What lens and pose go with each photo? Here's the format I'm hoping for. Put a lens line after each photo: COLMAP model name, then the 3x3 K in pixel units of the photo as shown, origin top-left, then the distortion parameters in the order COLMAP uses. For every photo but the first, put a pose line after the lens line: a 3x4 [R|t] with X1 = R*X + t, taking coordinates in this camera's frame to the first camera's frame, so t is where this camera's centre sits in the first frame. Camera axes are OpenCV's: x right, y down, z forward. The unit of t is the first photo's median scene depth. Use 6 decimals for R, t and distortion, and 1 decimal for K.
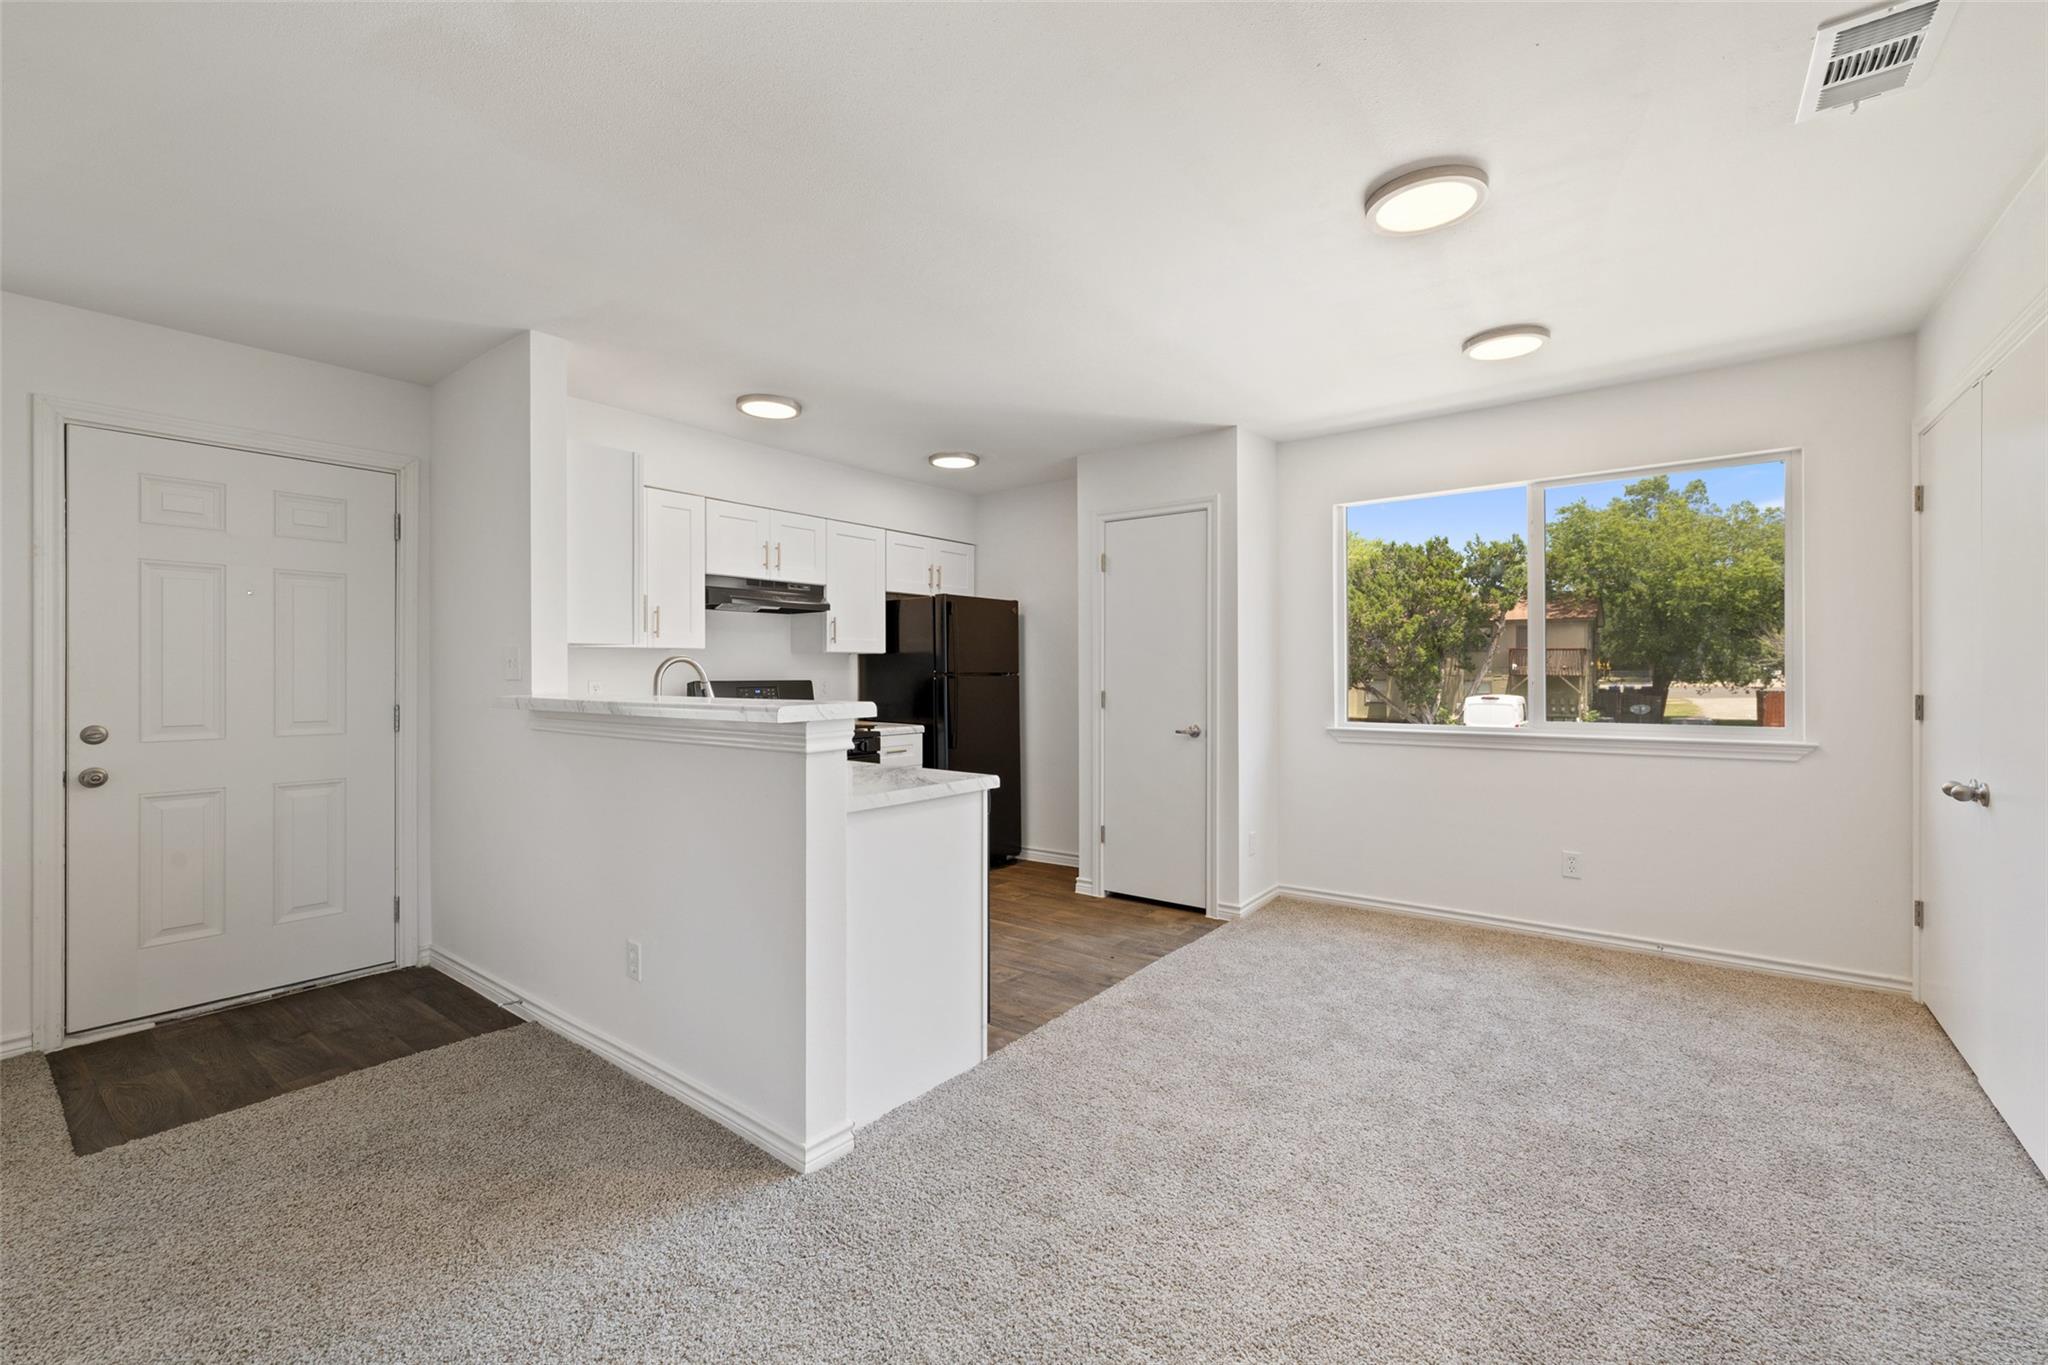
lens RADIAL K [[862.3, 0, 1020.4], [0, 862.3, 678.1], [0, 0, 1]] dist [0.001408, -0.000761]
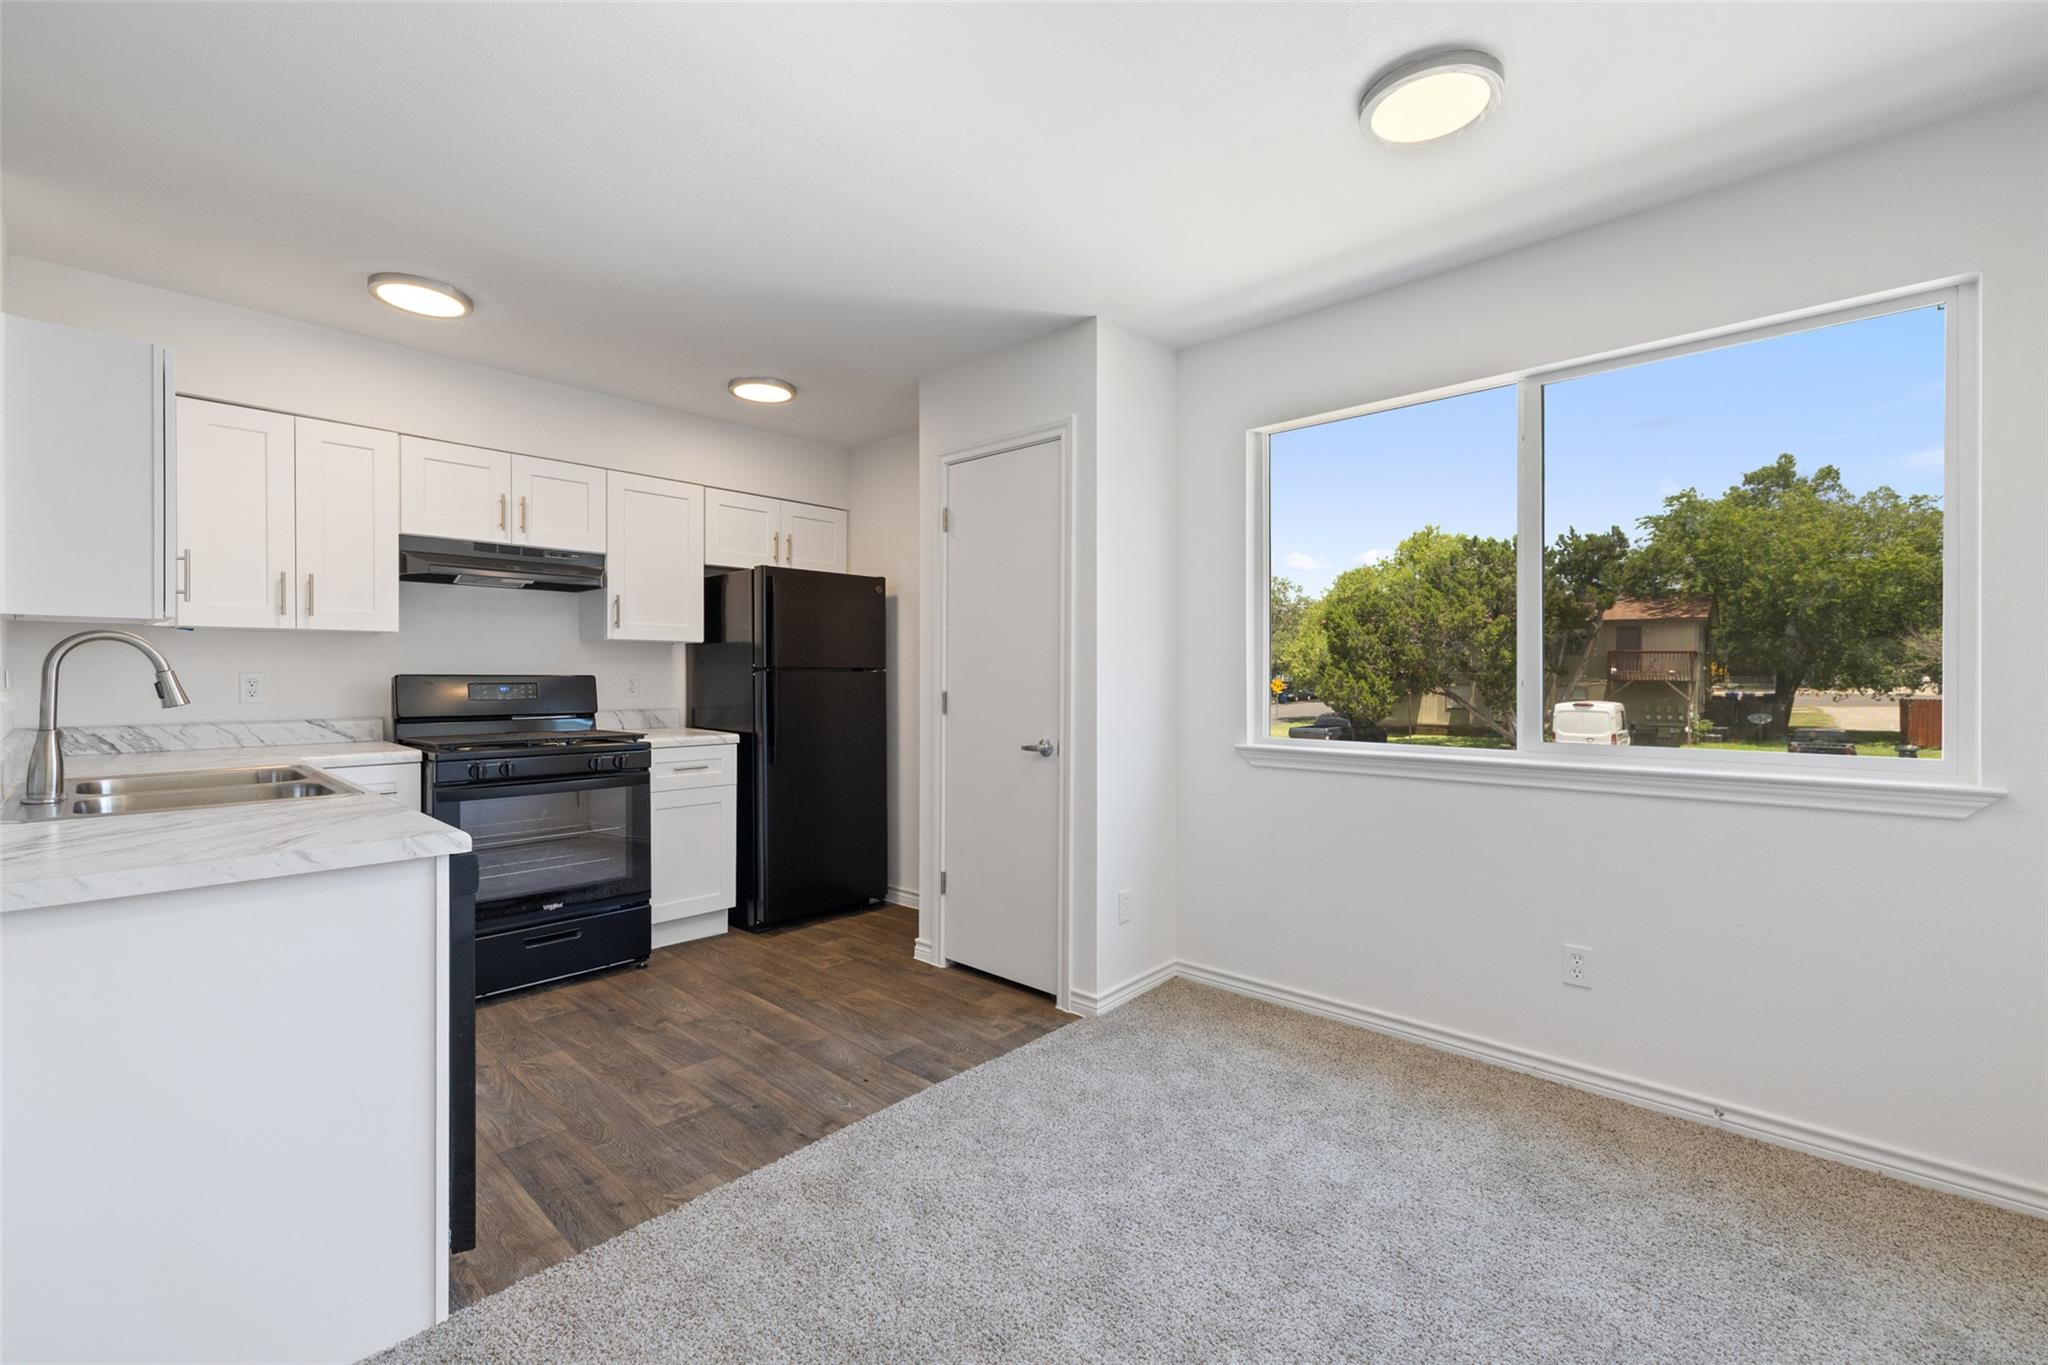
lens RADIAL K [[862.3, 0, 1020.3], [0, 862.3, 681.5], [0, 0, 1]] dist [0.001408, -0.000761]
pose [[0.996041, 0.005089, -0.088745, 0.271070], [-0.005050, 0.999987, 0.000657, 0.006374], [0.088747, -0.000206, 0.996054, 0.311658]]
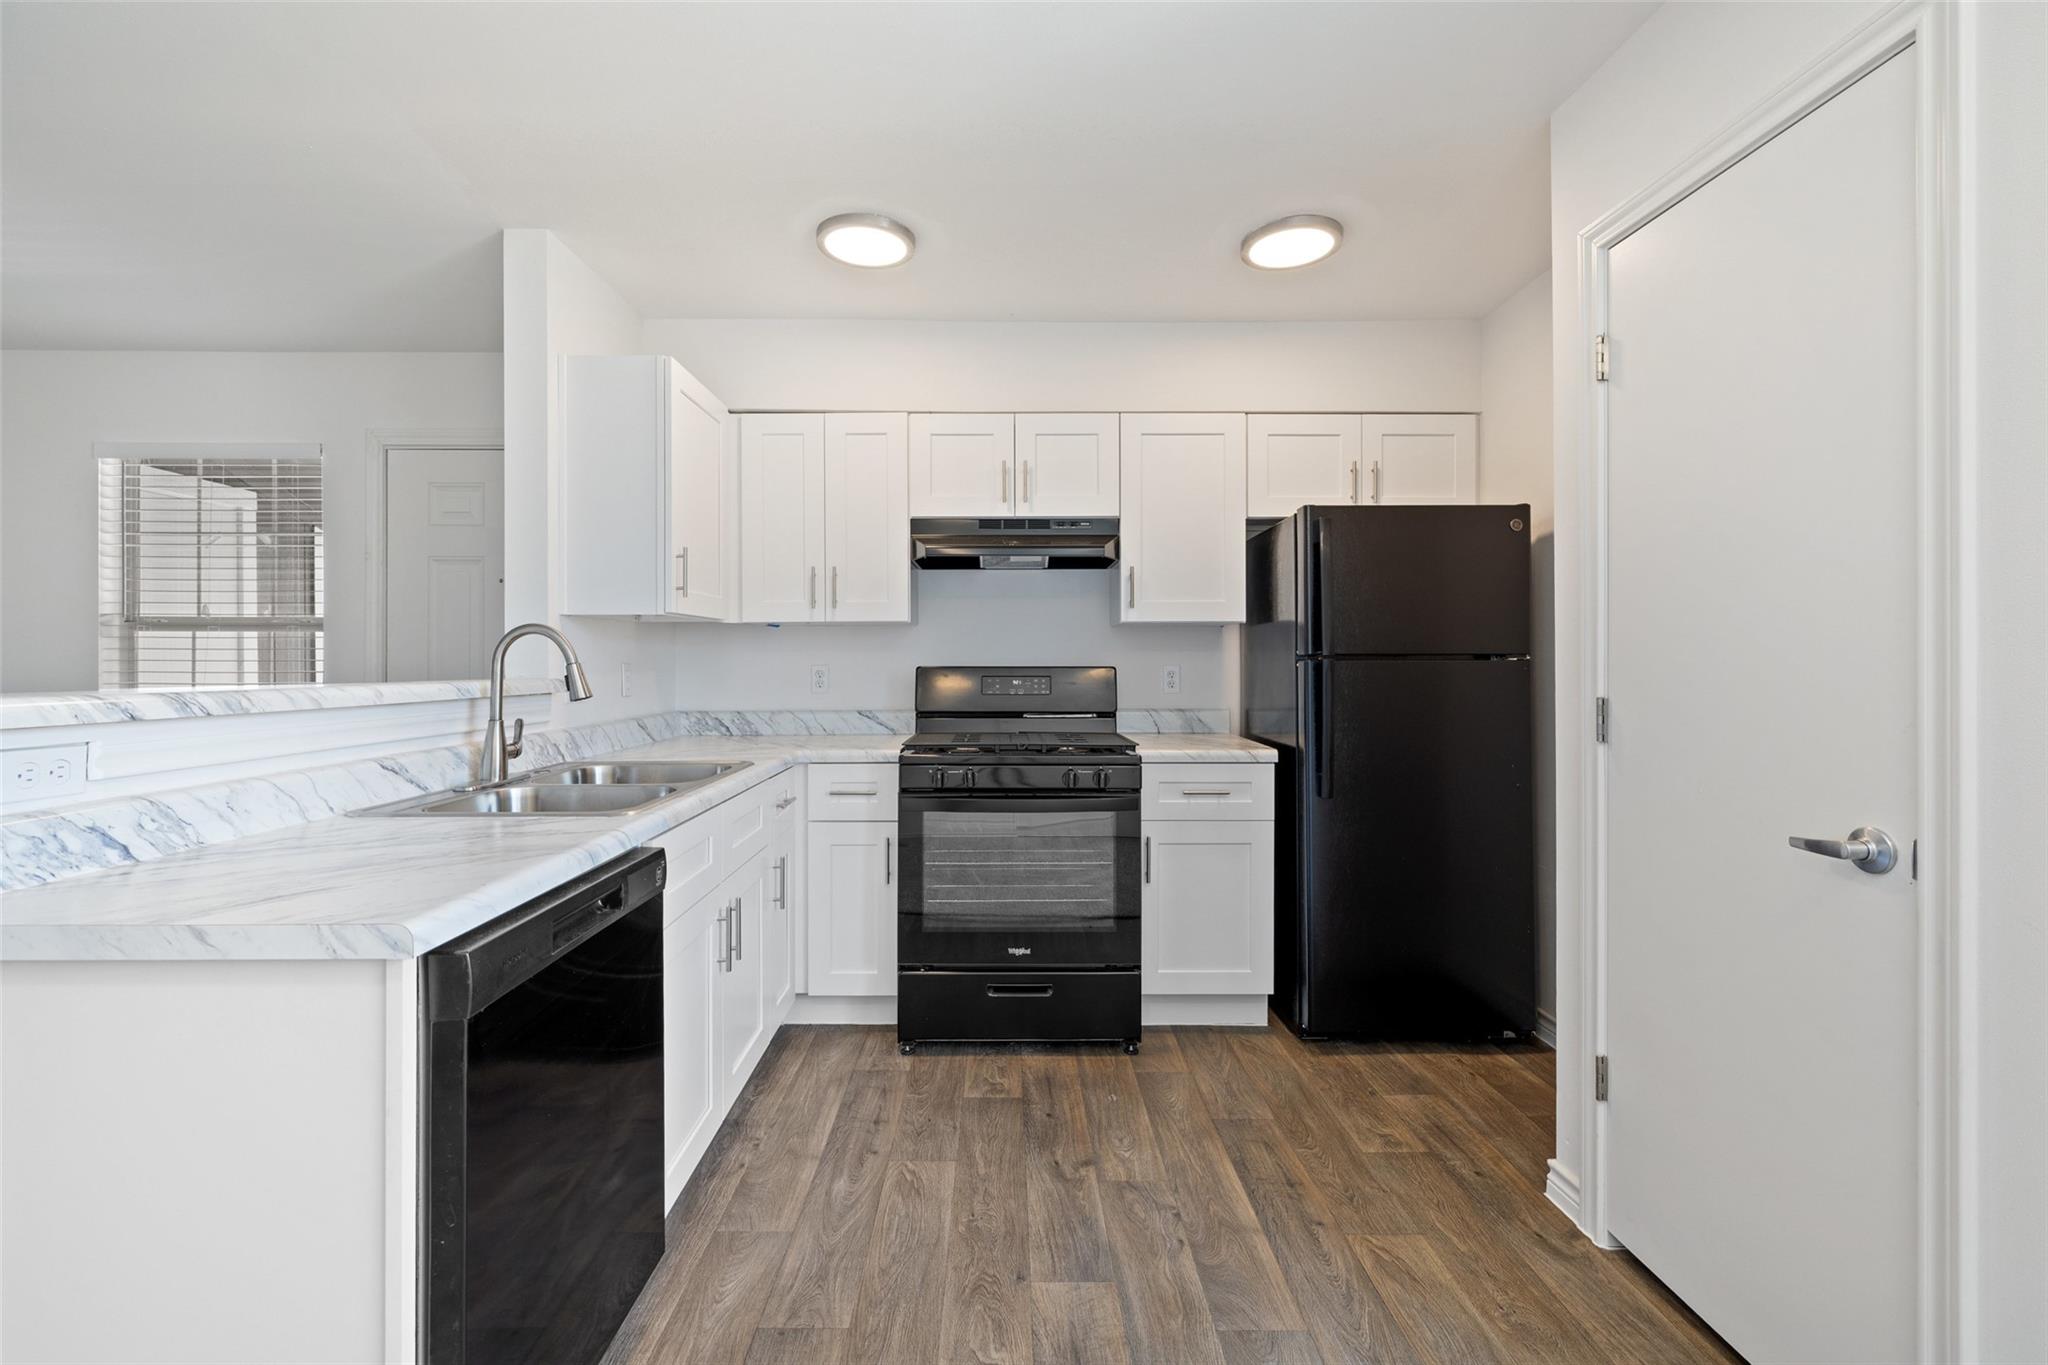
lens RADIAL K [[862.3, 0, 1008.6], [0, 862.3, 658.6], [0, 0, 1]] dist [0.001408, -0.000761]
pose [[0.616440, -0.003517, -0.787394, 0.277940], [-0.005687, 0.999944, -0.008919, 0.002736], [0.787381, 0.009976, 0.616385, 0.670090]]
